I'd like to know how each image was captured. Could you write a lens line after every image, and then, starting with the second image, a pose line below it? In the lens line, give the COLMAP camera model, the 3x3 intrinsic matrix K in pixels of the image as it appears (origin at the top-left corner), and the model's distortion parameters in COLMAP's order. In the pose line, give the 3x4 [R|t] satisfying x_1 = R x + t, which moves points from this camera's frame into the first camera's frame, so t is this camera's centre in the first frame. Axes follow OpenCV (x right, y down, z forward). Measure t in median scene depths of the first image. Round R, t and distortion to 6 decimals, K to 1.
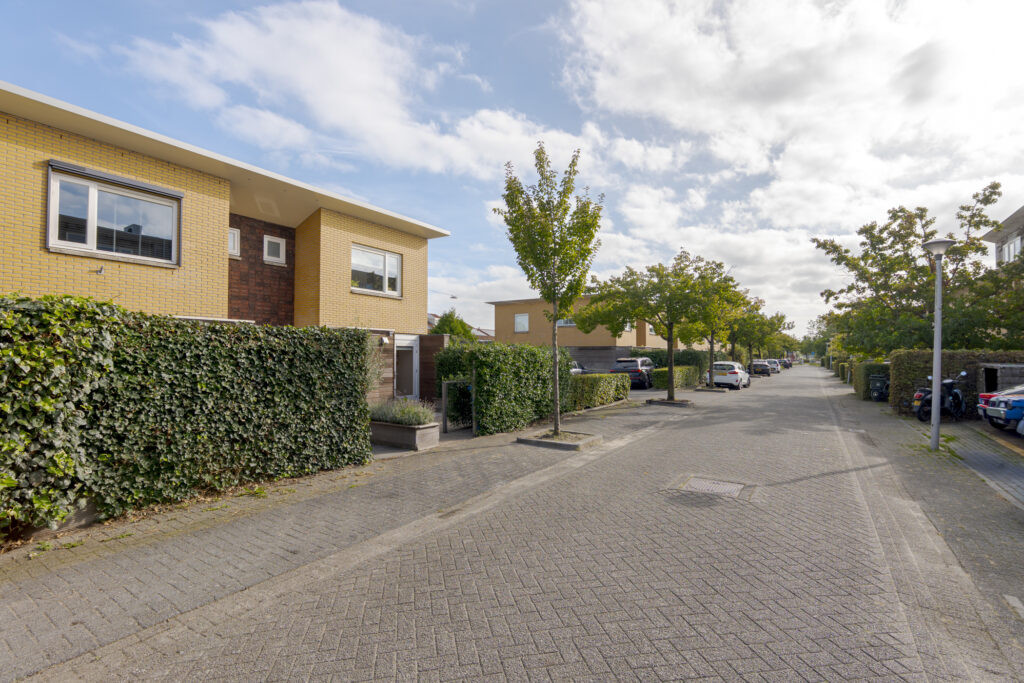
lens RADIAL K [[490.9, 0, 491.2], [0, 490.9, 352.6], [0, 0, 1]] dist [-0.014709, 0.000763]
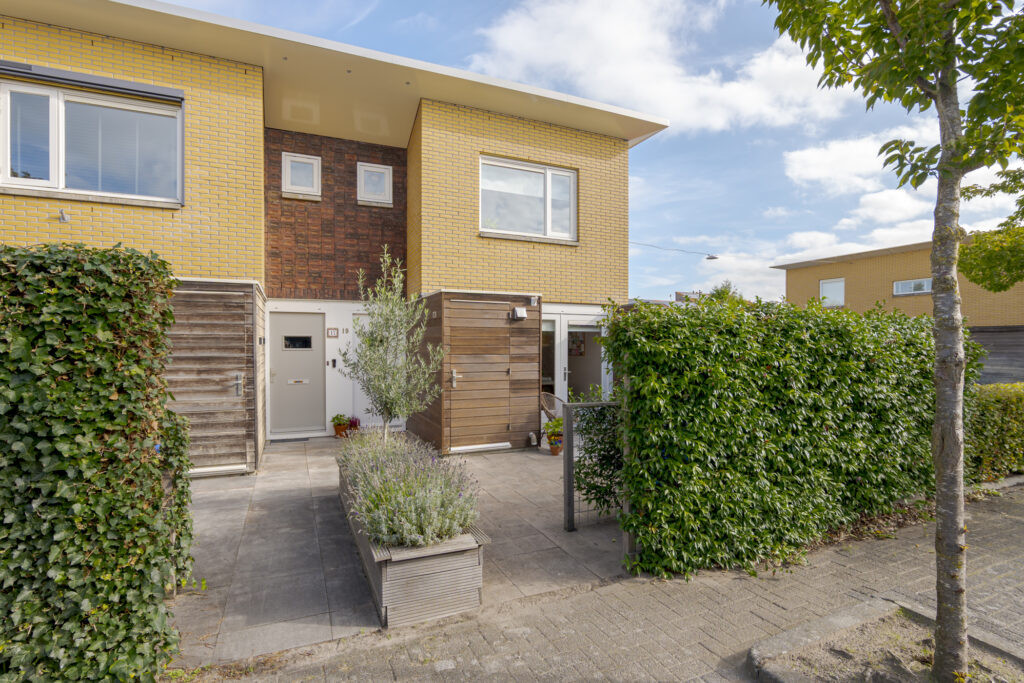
lens RADIAL K [[490.9, 0, 491.2], [0, 490.9, 352.6], [0, 0, 1]] dist [-0.014709, 0.000763]
pose [[0.848905, 0.009758, -0.528455, 0.049804], [0.003397, 0.999708, 0.023916, 0.006575], [0.528534, -0.022098, 0.848624, 0.495903]]
